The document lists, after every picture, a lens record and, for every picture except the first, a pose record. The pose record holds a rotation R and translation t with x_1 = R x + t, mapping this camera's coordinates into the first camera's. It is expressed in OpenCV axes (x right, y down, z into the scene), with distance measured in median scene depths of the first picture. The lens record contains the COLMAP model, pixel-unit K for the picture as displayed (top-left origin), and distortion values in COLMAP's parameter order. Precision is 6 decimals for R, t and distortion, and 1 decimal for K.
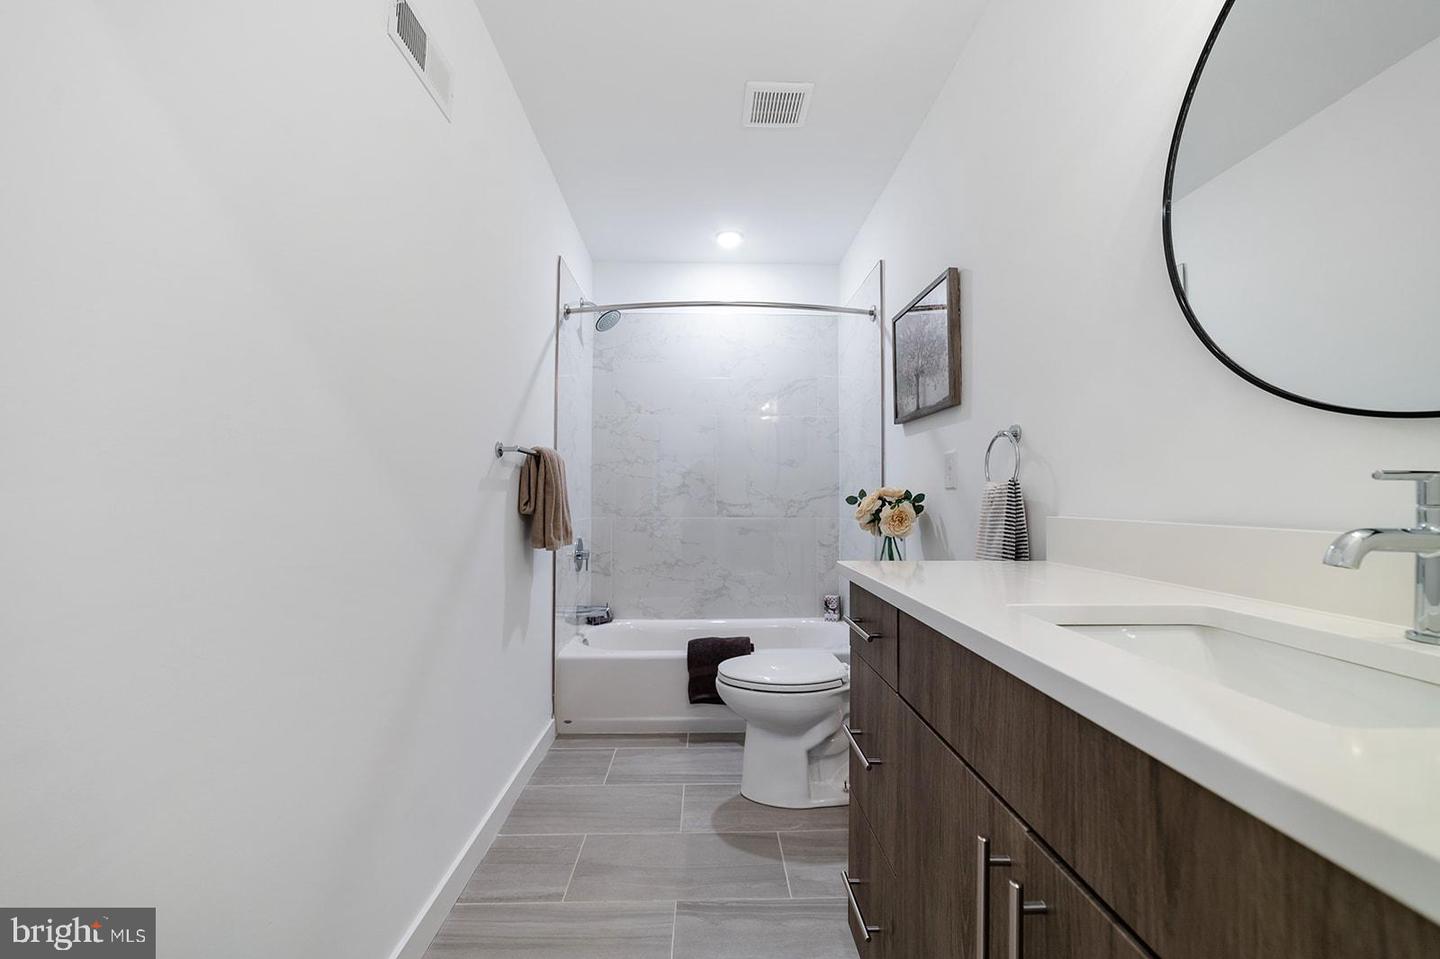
lens RADIAL K [[561.3, 0, 700.2], [0, 561.3, 483.1], [0, 0, 1]] dist [-0.027137, 0.006782]
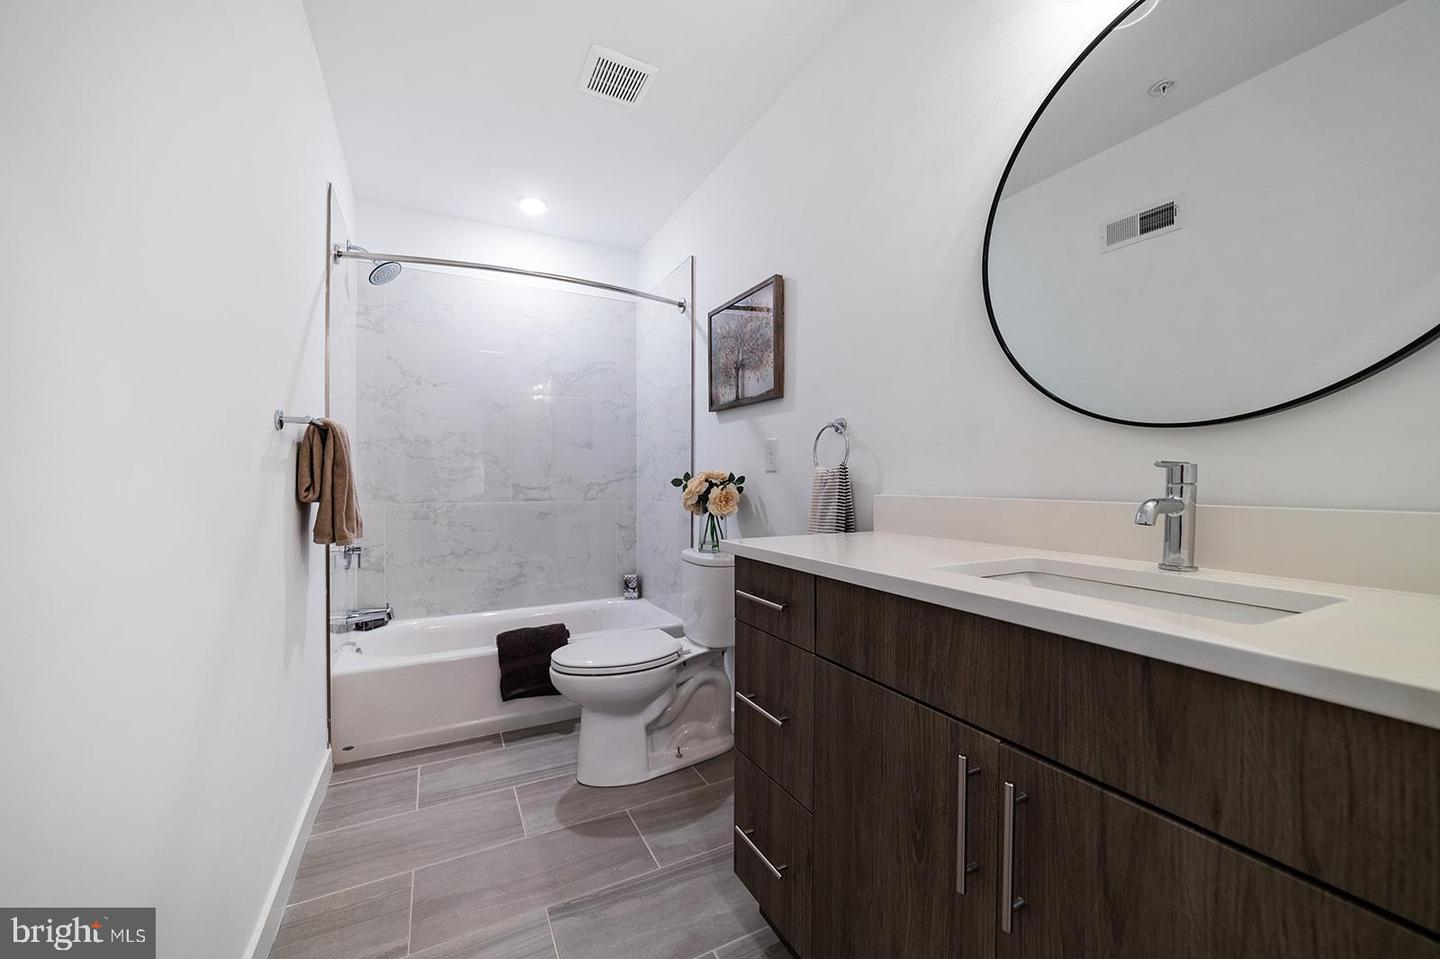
lens RADIAL K [[551.0, 0, 715.3], [0, 551.0, 483.0], [0, 0, 1]] dist [-0.024822, 0.007386]
pose [[0.897041, -0.005980, 0.441907, -0.131643], [-0.007707, 0.999545, 0.029171, 0.000825], [-0.441880, -0.029573, 0.896587, 0.044692]]
